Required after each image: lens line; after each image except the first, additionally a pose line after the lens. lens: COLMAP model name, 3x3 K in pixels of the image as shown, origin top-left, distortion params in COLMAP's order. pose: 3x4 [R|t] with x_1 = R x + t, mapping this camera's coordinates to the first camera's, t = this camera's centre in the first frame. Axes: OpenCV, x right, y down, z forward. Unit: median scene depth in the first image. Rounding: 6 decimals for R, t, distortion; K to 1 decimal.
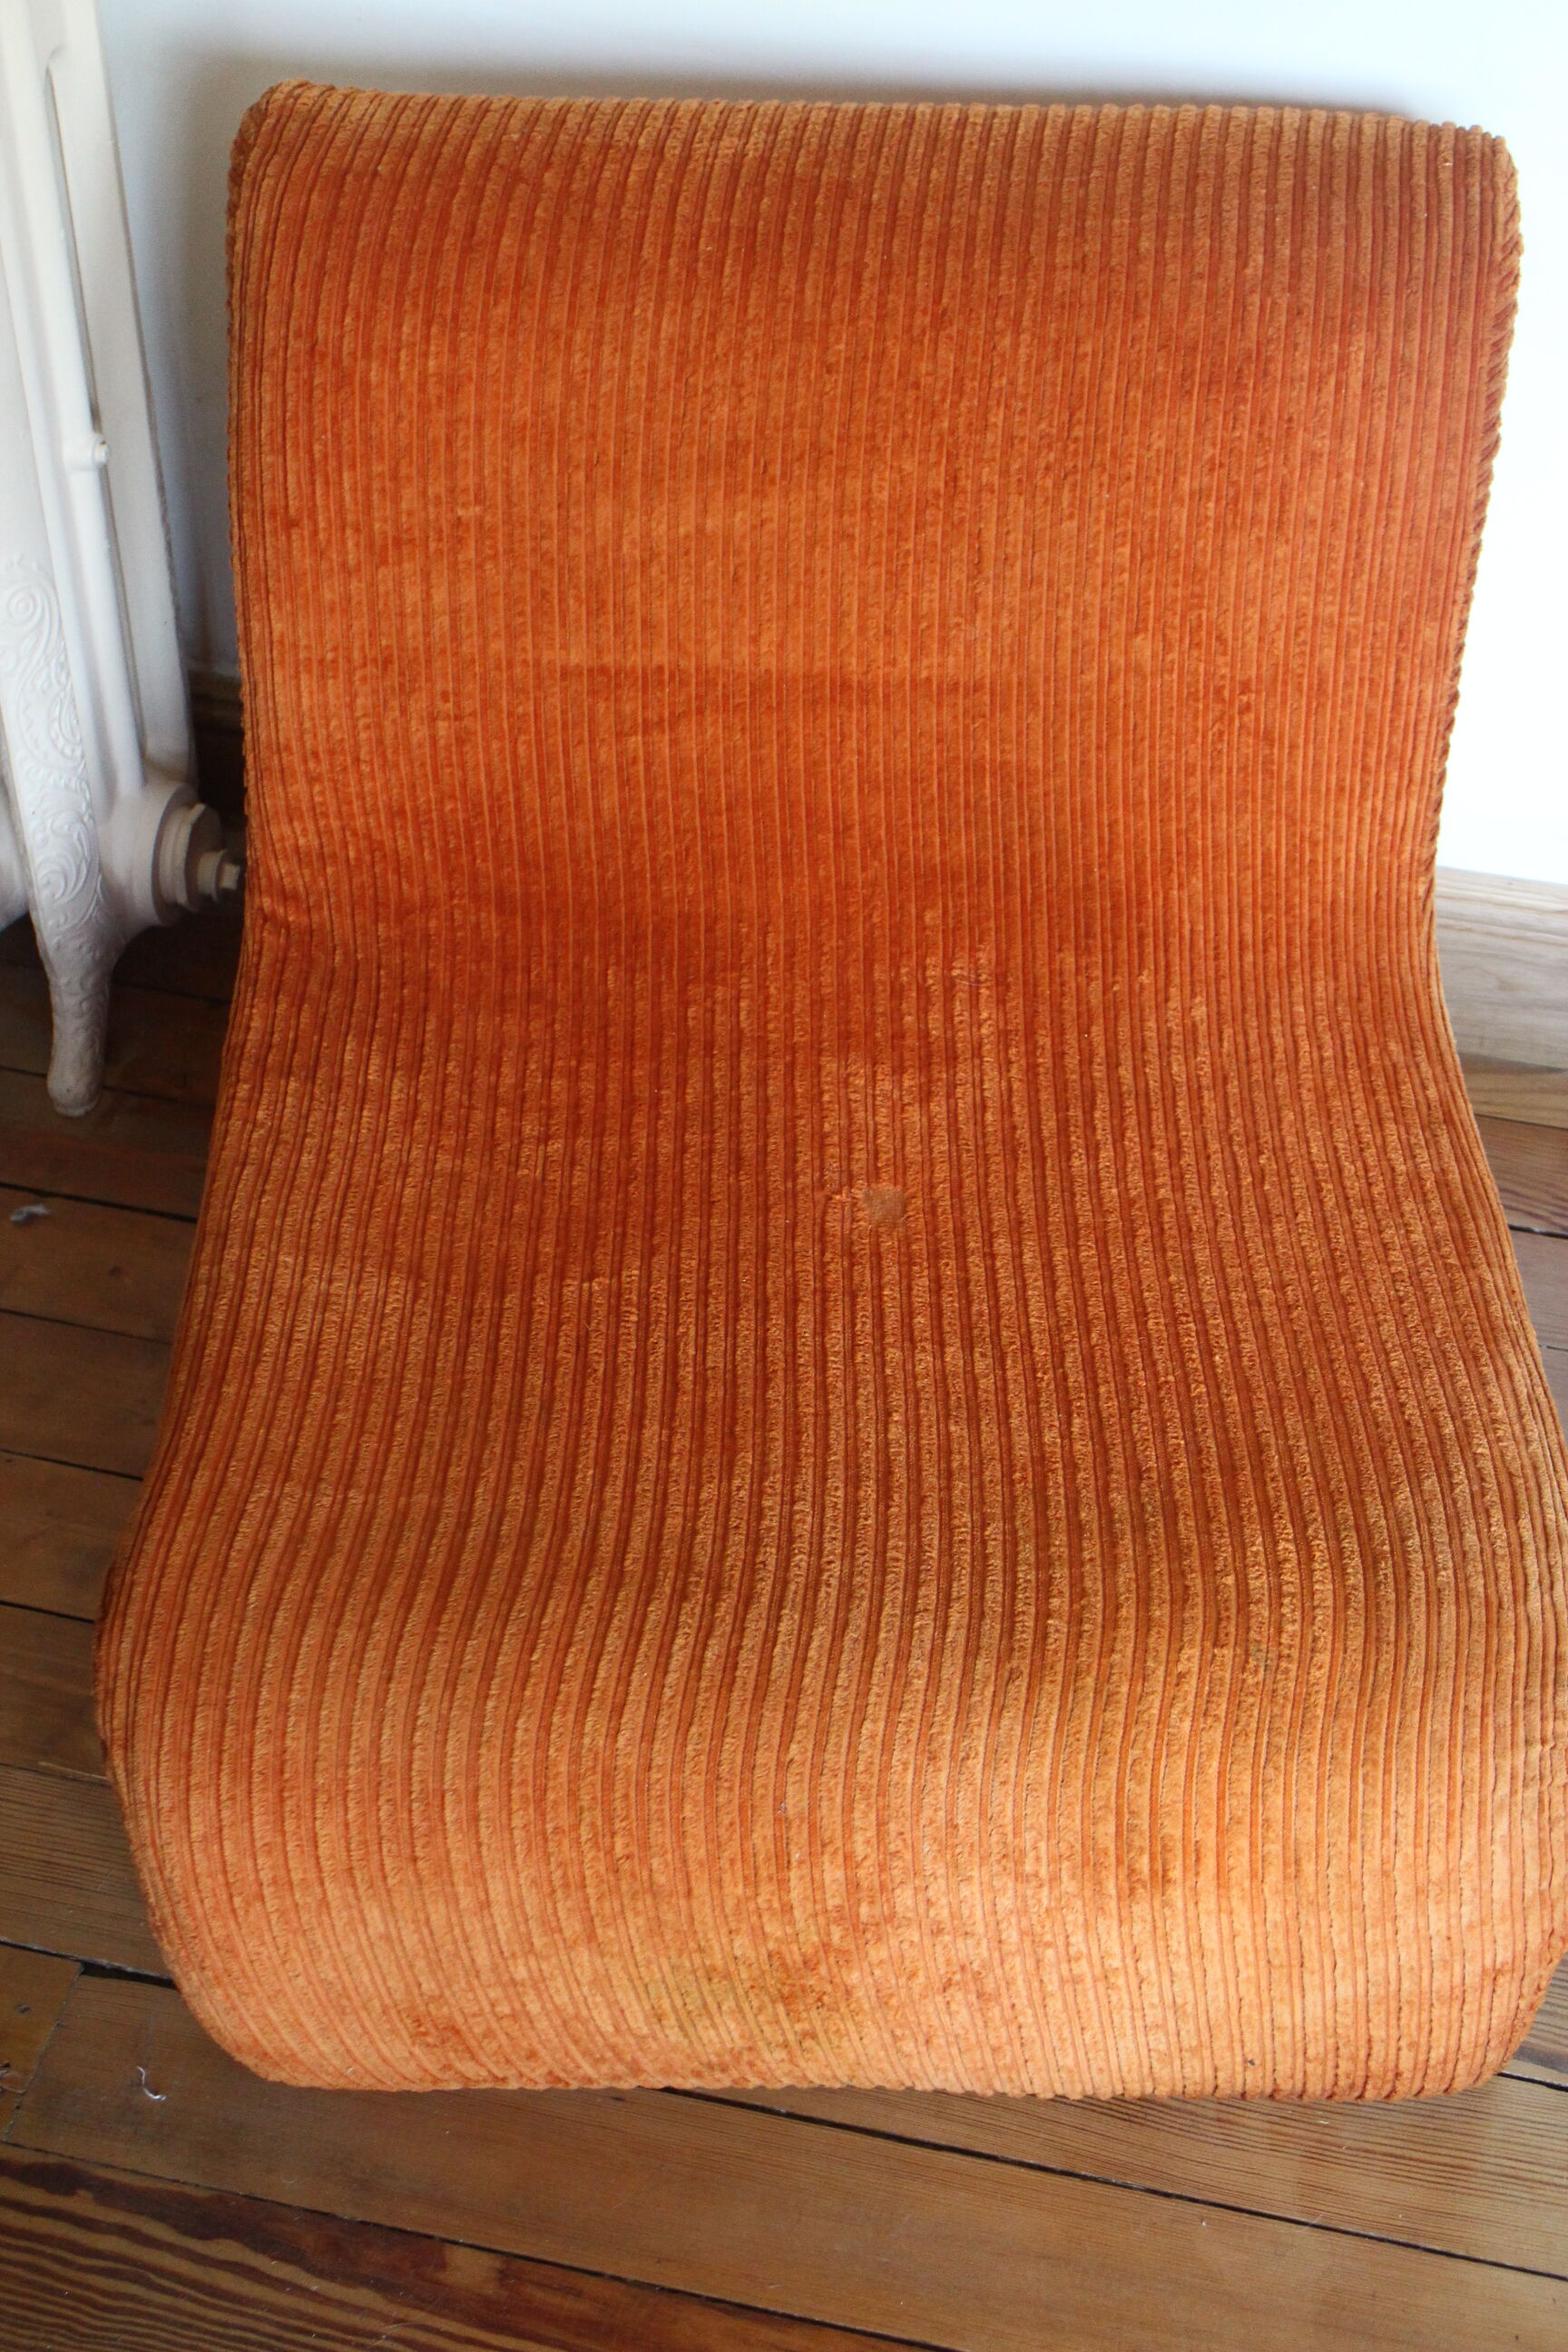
lens RADIAL K [[3020.8, 0, 798.8], [0, 3020.8, 1188.4], [0, 0, 1]] dist [-0.010681, 0.000000]
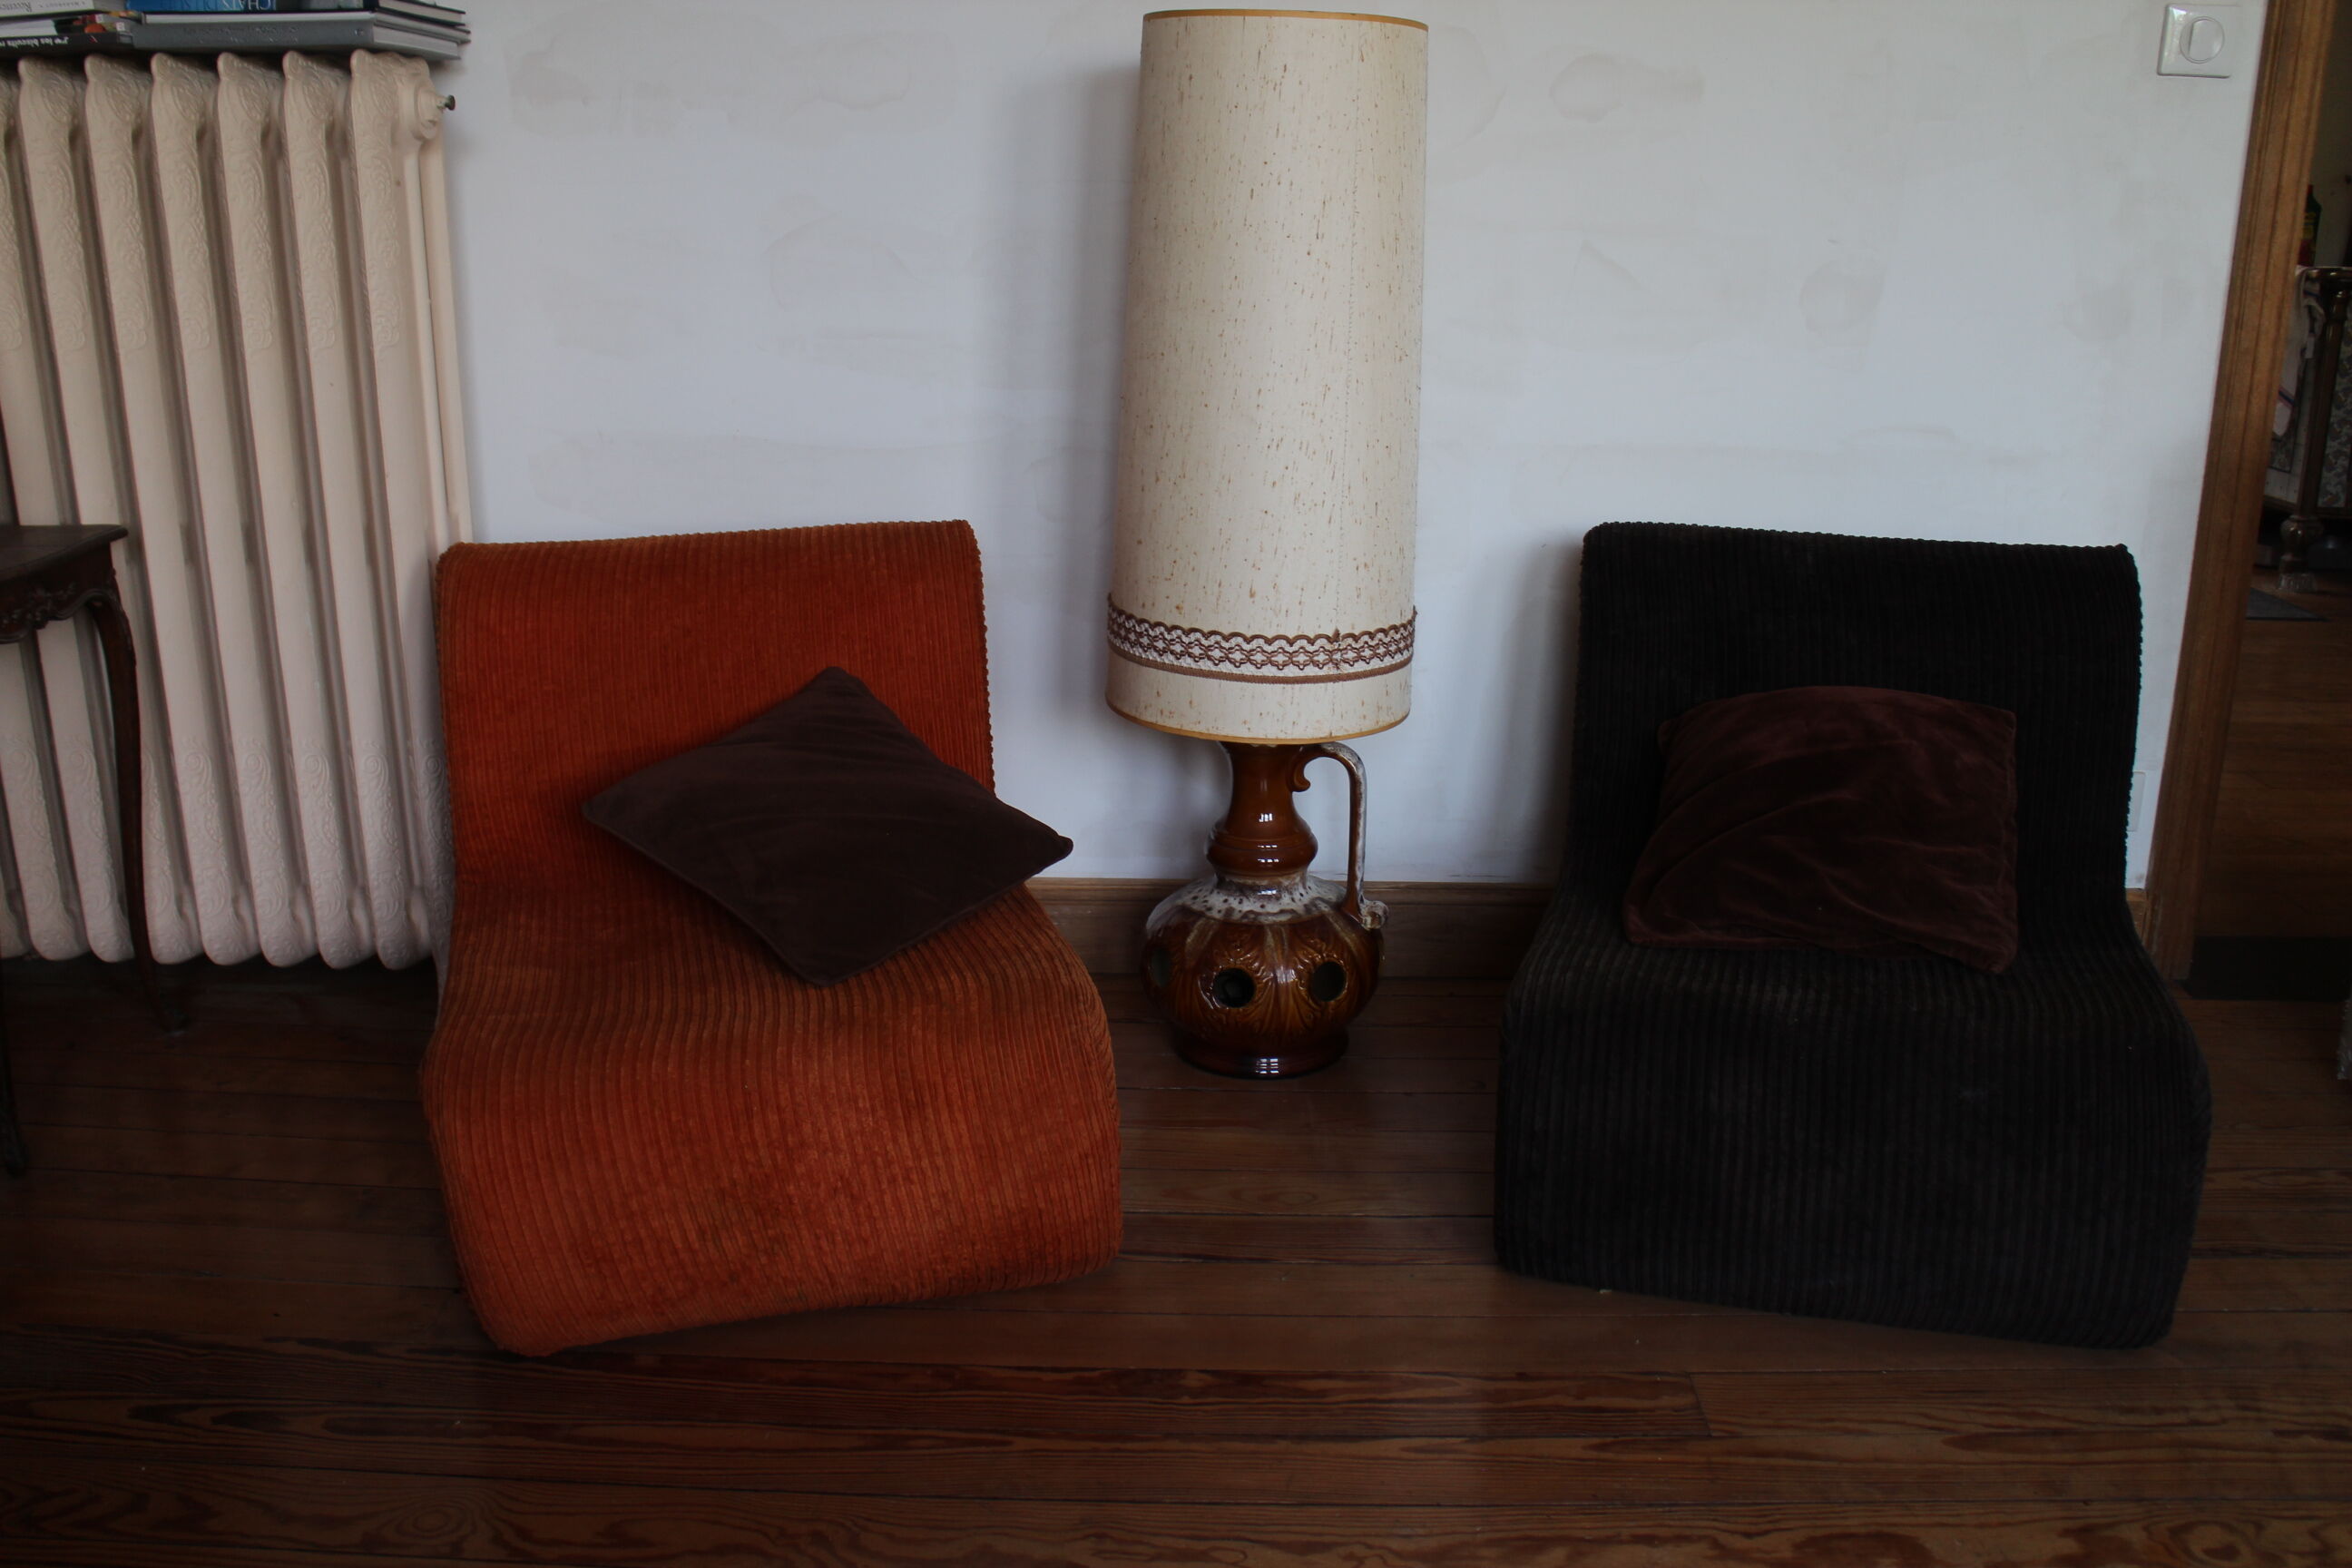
lens RADIAL K [[1998.1, 0, 1198.4], [0, 1998.1, 783.7], [0, 0, 1]] dist [-0.142628, 0.095824]
pose [[0.983623, -0.080788, 0.161118, 0.077685], [0.145054, 0.885415, -0.441588, 0.627311], [-0.106981, 0.457727, 0.882633, -0.392789]]
